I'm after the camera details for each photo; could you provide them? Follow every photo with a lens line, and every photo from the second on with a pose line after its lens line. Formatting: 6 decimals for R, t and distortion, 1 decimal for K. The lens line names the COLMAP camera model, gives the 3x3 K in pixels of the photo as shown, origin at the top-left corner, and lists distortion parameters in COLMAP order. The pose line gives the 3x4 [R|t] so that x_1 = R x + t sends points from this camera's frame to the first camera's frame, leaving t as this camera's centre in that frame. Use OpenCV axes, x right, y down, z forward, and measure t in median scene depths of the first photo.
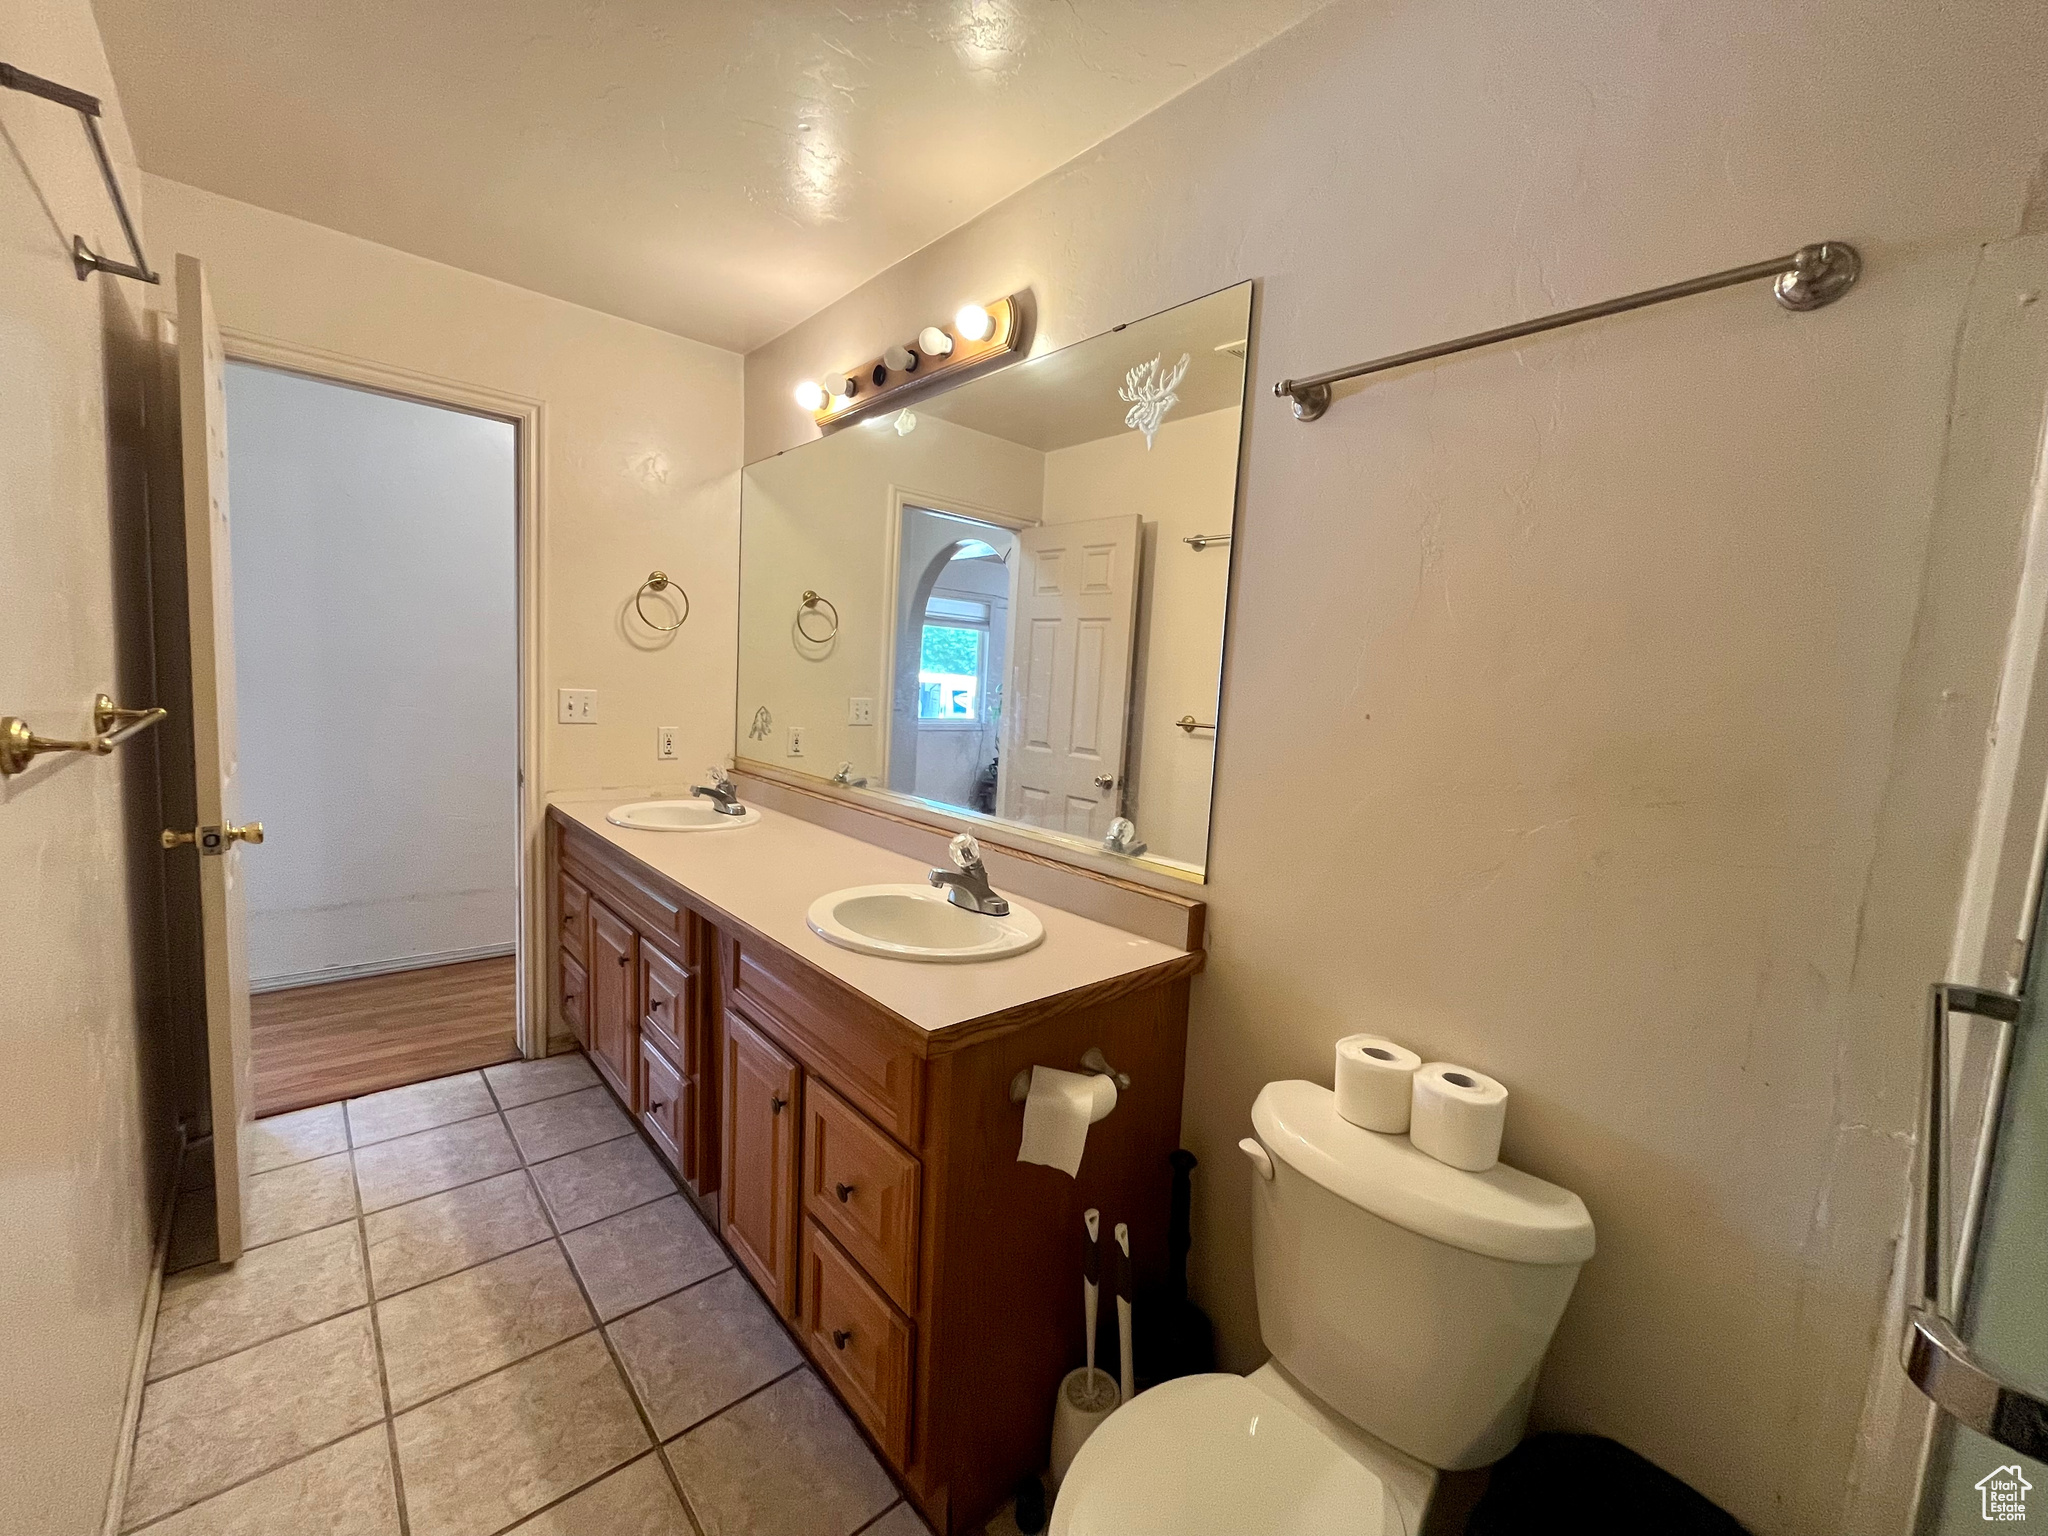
lens RADIAL K [[825.4, 0, 1025.1], [0, 825.4, 764.5], [0, 0, 1]] dist [-0.000775, -0.000950]
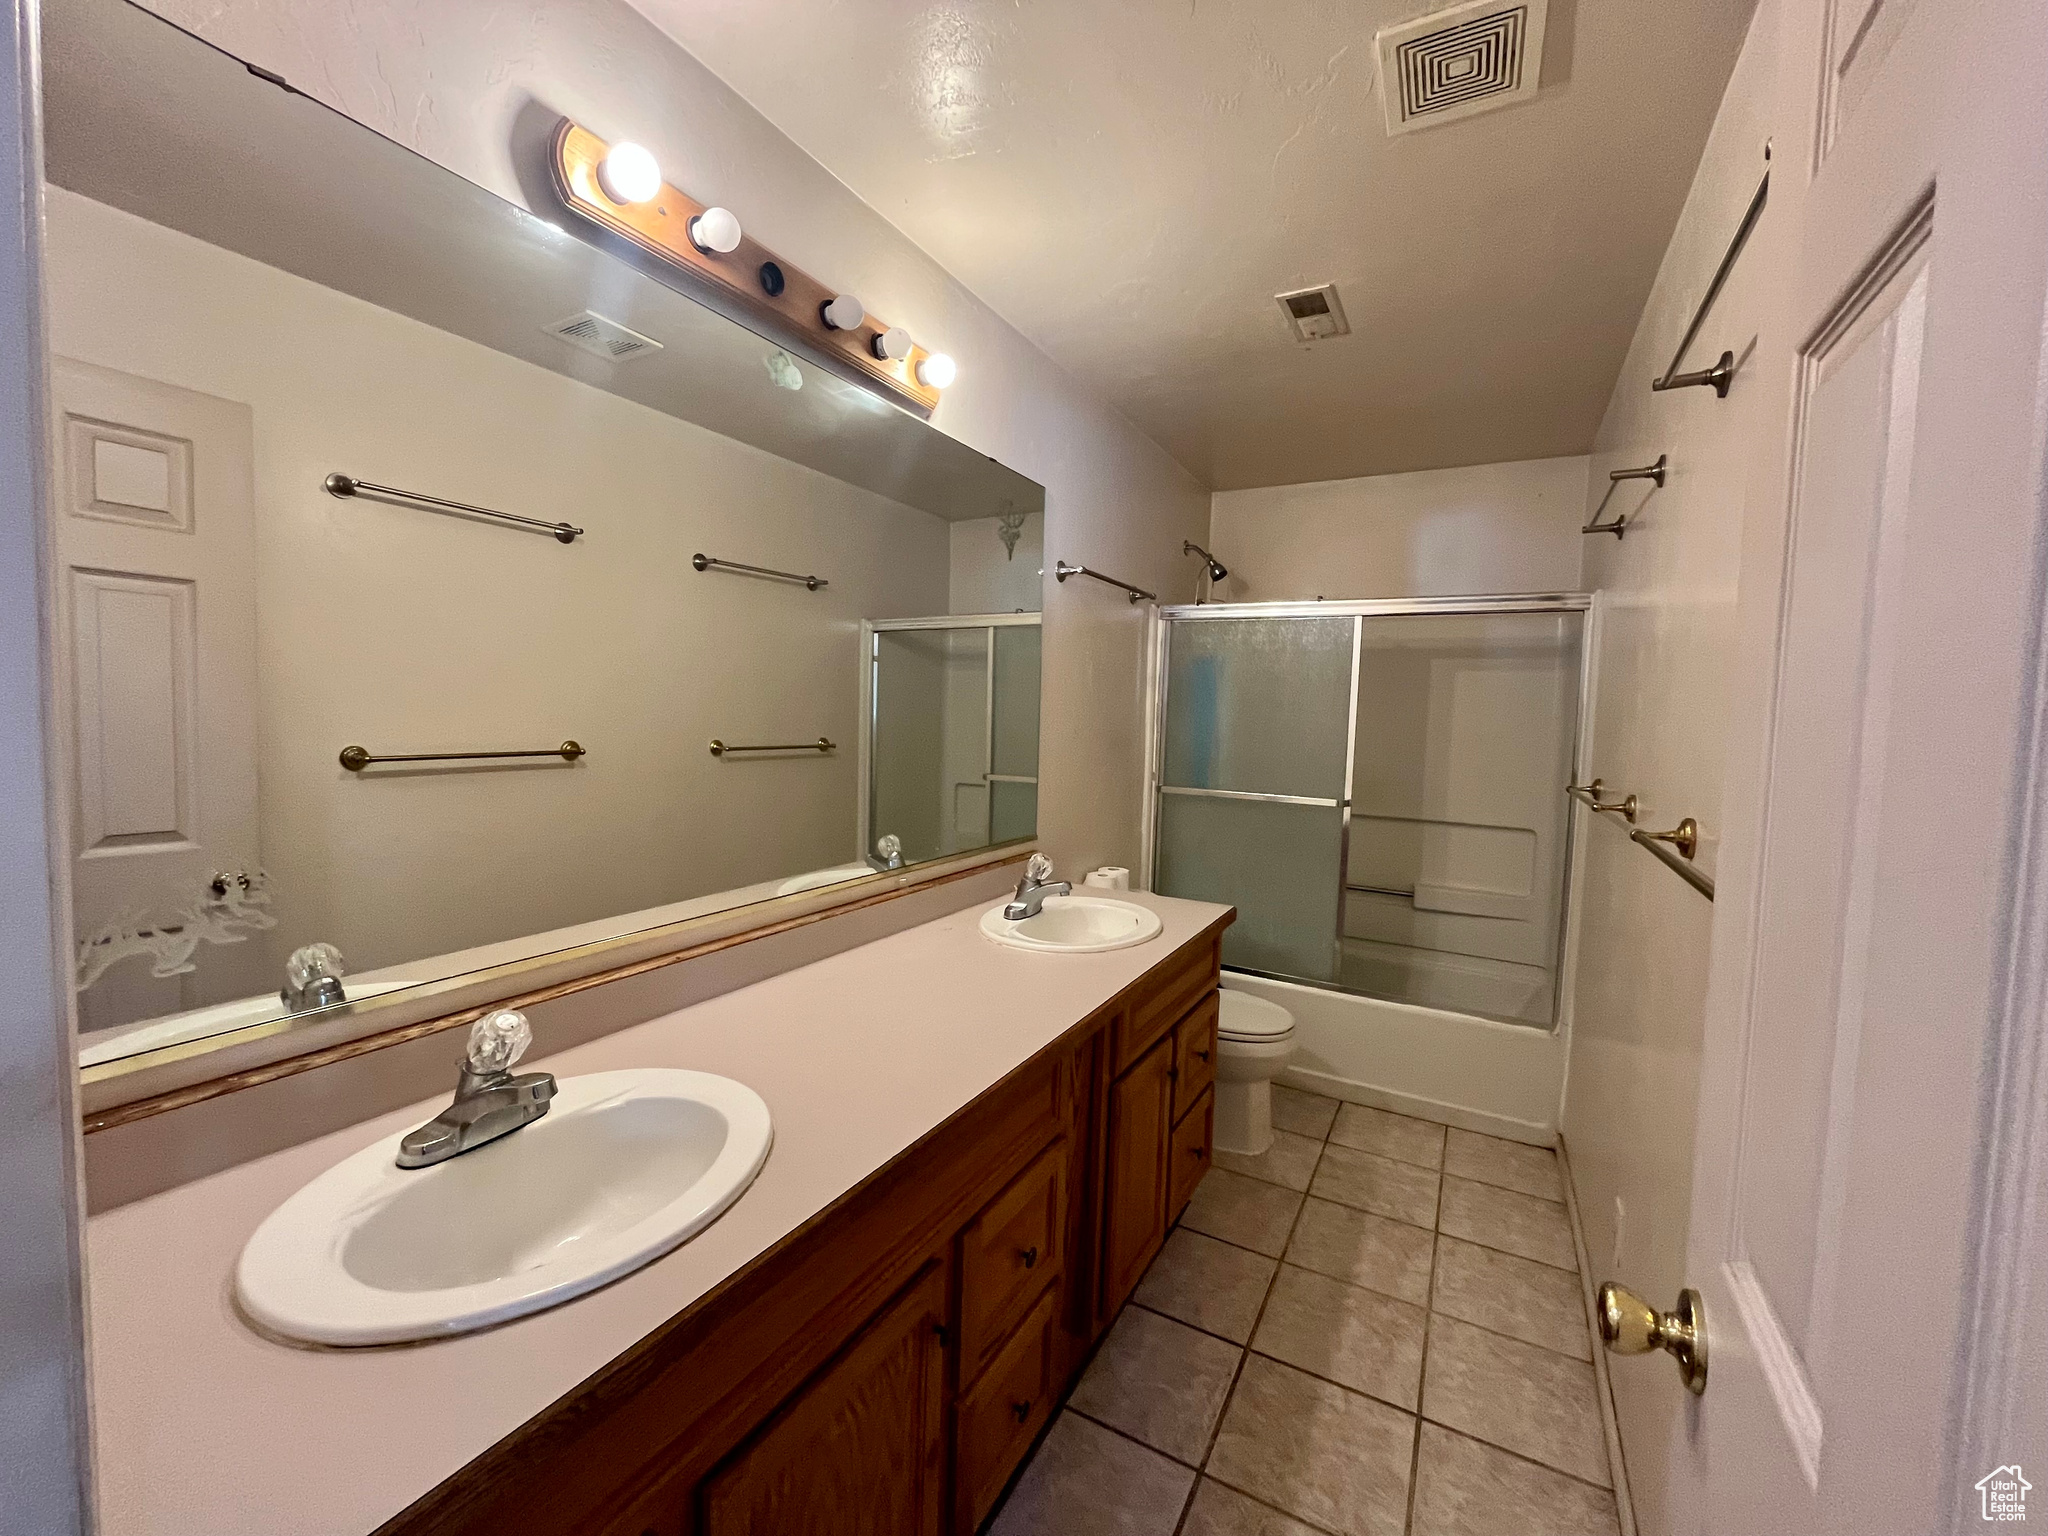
lens RADIAL K [[825.4, 0, 1025.1], [0, 825.4, 764.5], [0, 0, 1]] dist [-0.000775, -0.000950]
pose [[-0.318248, -0.125959, 0.939602, -1.263785], [0.052569, 0.987264, 0.150154, -0.242229], [-0.946549, 0.097180, -0.307573, 1.450810]]
